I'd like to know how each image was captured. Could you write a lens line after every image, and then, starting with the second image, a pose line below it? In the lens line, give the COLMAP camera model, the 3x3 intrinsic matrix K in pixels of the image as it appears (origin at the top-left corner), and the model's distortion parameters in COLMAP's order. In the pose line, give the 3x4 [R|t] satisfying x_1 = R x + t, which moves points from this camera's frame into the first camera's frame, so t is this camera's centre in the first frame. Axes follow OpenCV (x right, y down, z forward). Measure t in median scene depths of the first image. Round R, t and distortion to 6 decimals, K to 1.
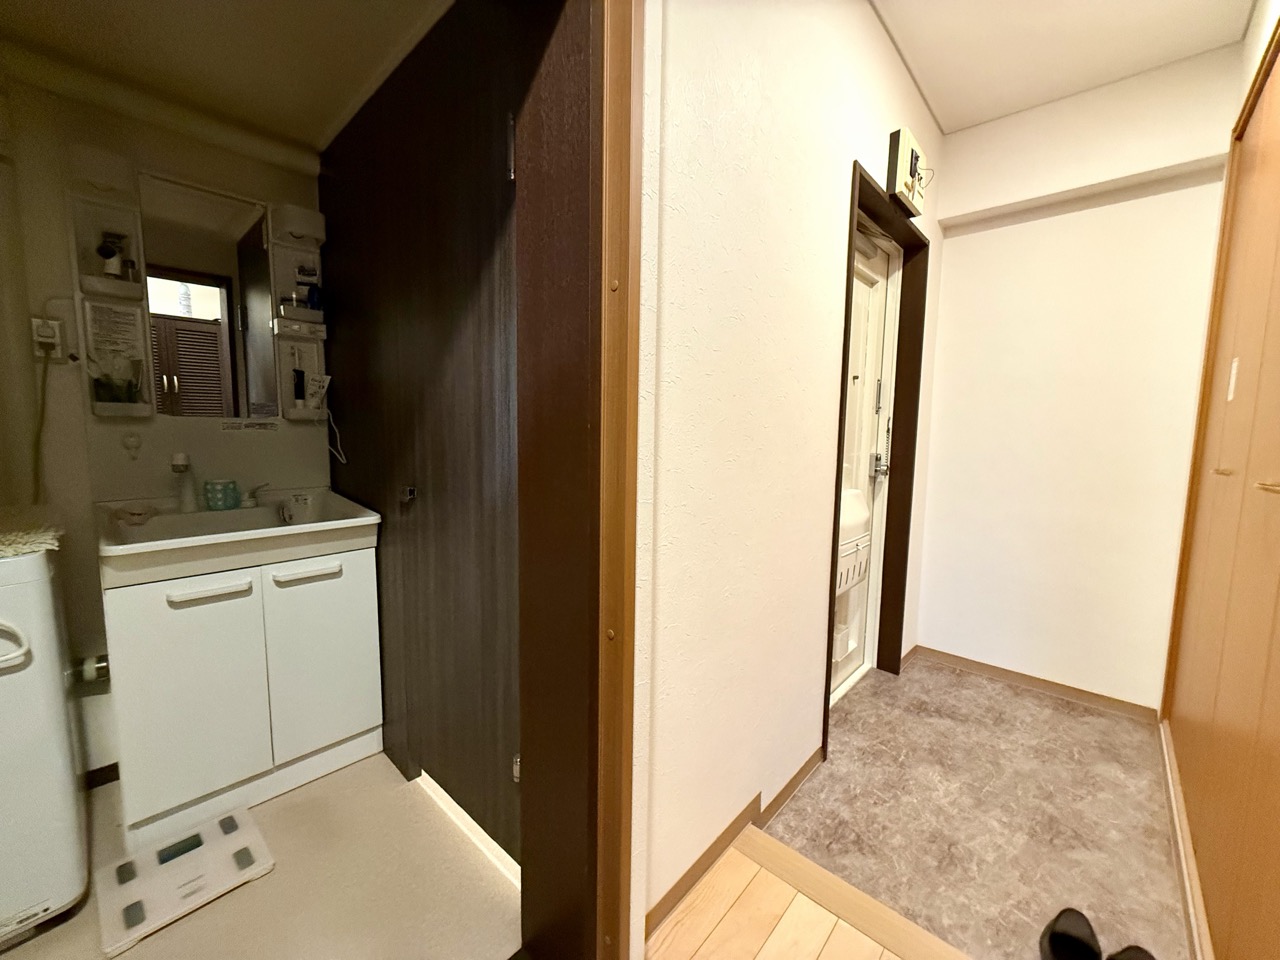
lens RADIAL K [[513.0, 0, 641.8], [0, 513.0, 480.3], [0, 0, 1]] dist [-0.001434, 0.000424]
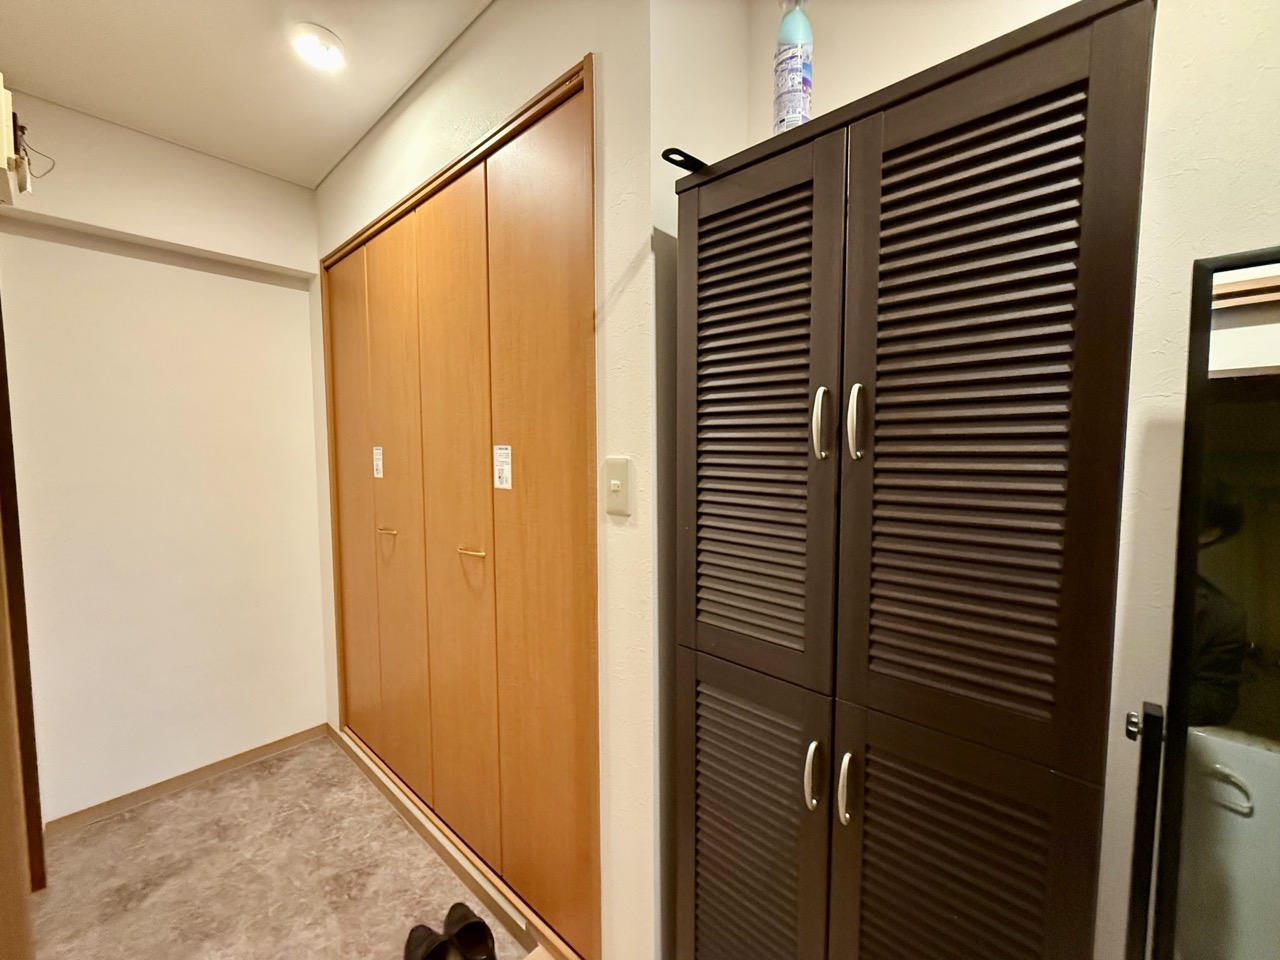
lens RADIAL K [[513.0, 0, 642.5], [0, 513.0, 480.8], [0, 0, 1]] dist [-0.001434, 0.000424]
pose [[-0.012753, -0.078426, 0.996838, -0.145788], [0.106722, 0.991118, 0.079342, -0.125165], [-0.994207, 0.107396, -0.004270, 0.220334]]
